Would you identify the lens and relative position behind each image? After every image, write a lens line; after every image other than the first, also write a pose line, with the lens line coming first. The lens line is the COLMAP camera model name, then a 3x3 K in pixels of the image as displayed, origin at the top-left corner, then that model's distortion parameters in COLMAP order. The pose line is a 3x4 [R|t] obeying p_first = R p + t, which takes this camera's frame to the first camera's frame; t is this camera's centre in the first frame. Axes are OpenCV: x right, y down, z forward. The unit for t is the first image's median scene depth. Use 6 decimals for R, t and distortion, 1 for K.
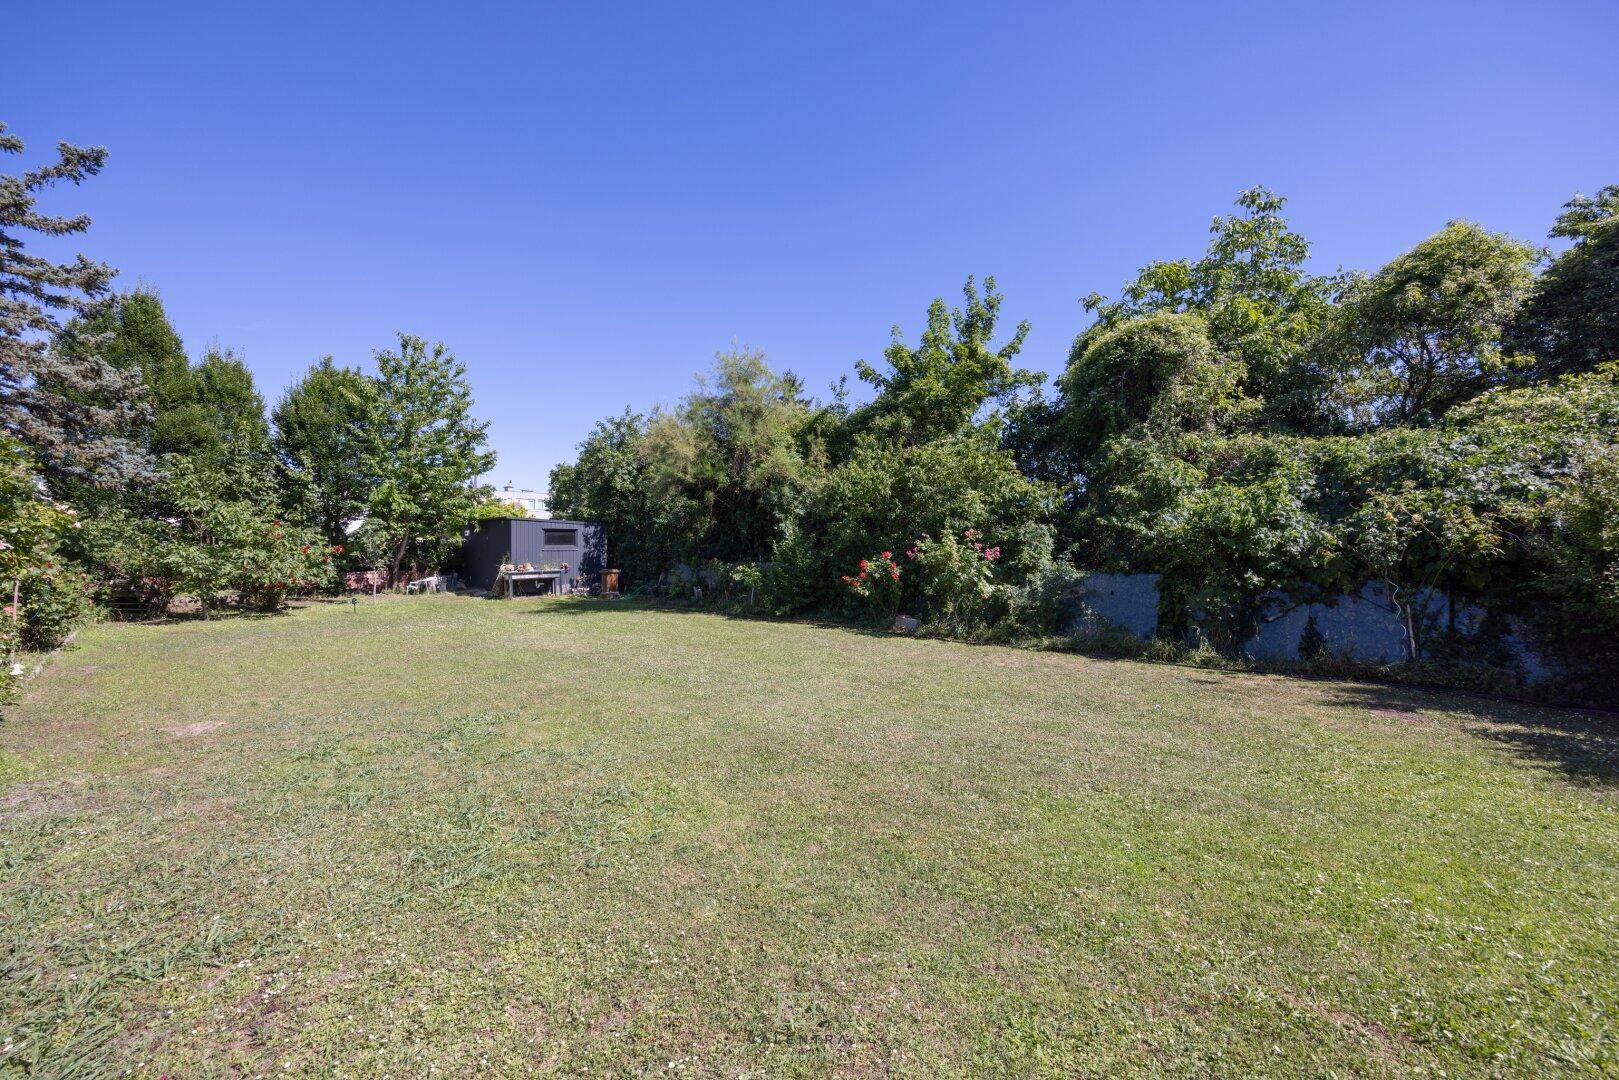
lens RADIAL K [[653.6, 0, 809.7], [0, 653.6, 519.1], [0, 0, 1]] dist [-0.000468, -0.000027]
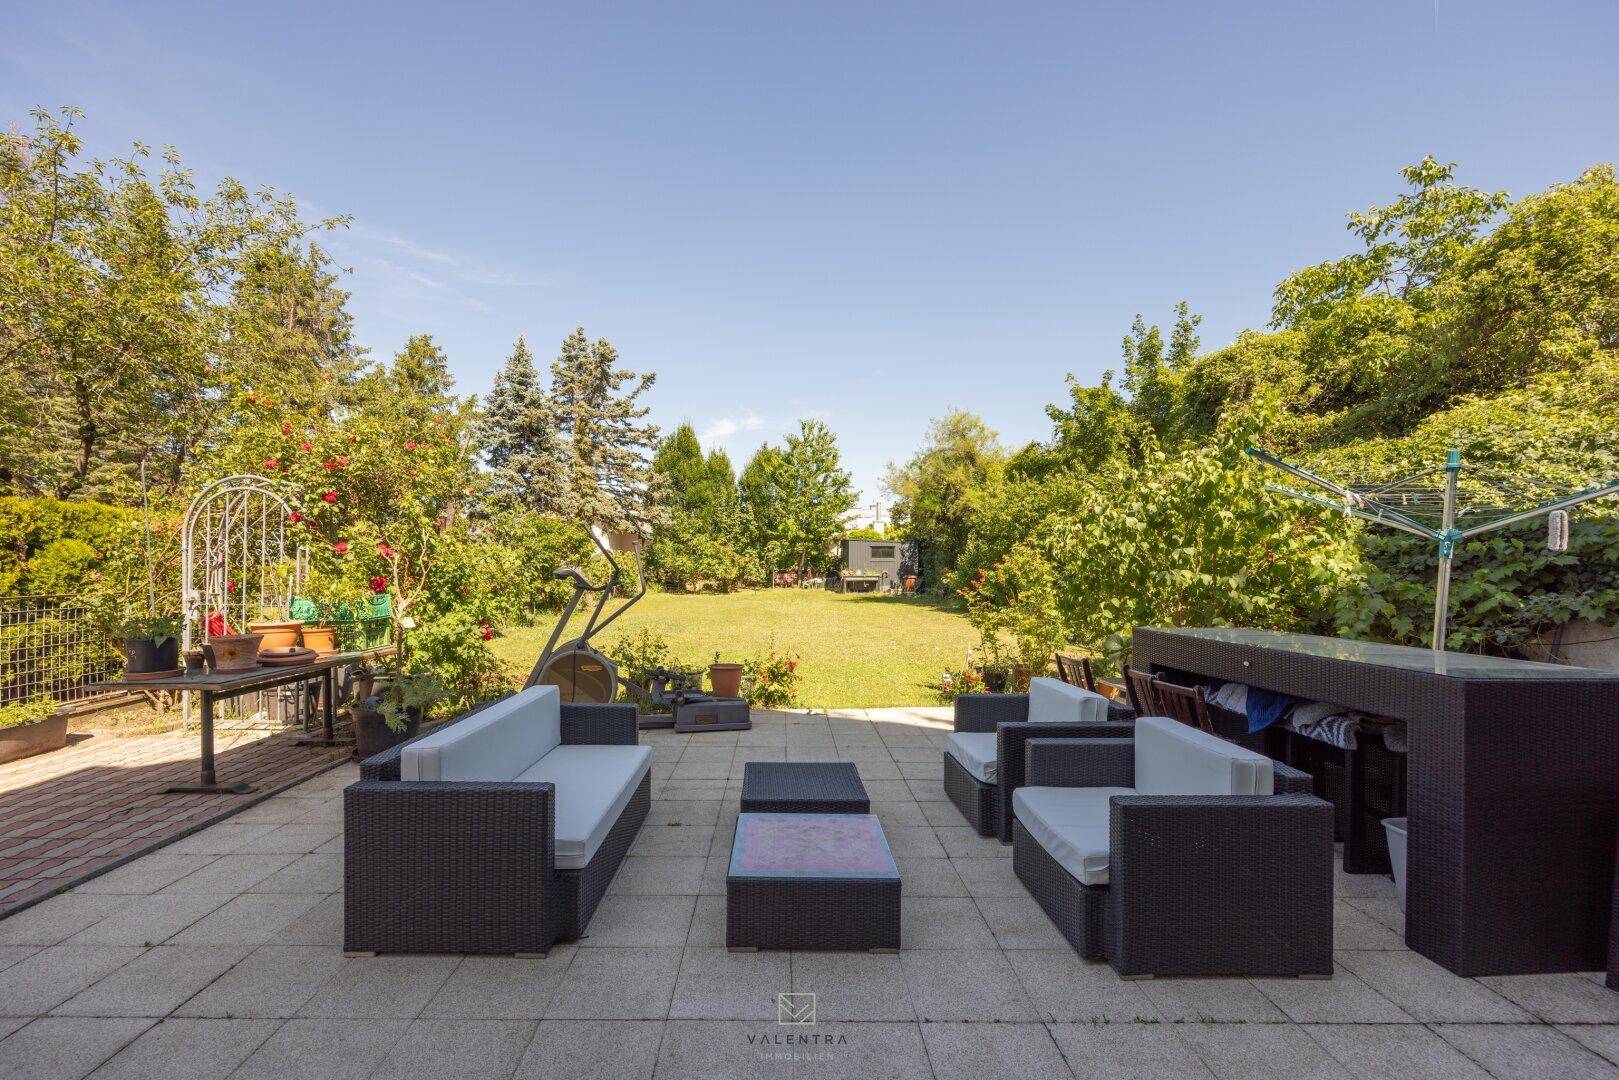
lens RADIAL K [[756.9, 0, 809.5], [0, 756.9, 540.0], [0, 0, 1]] dist [-0.000722, -0.000146]
pose [[0.710042, -0.011673, -0.704062, 0.727978], [0.022224, 0.999736, 0.005838, -0.012351], [0.703808, -0.019792, 0.710114, -0.298078]]
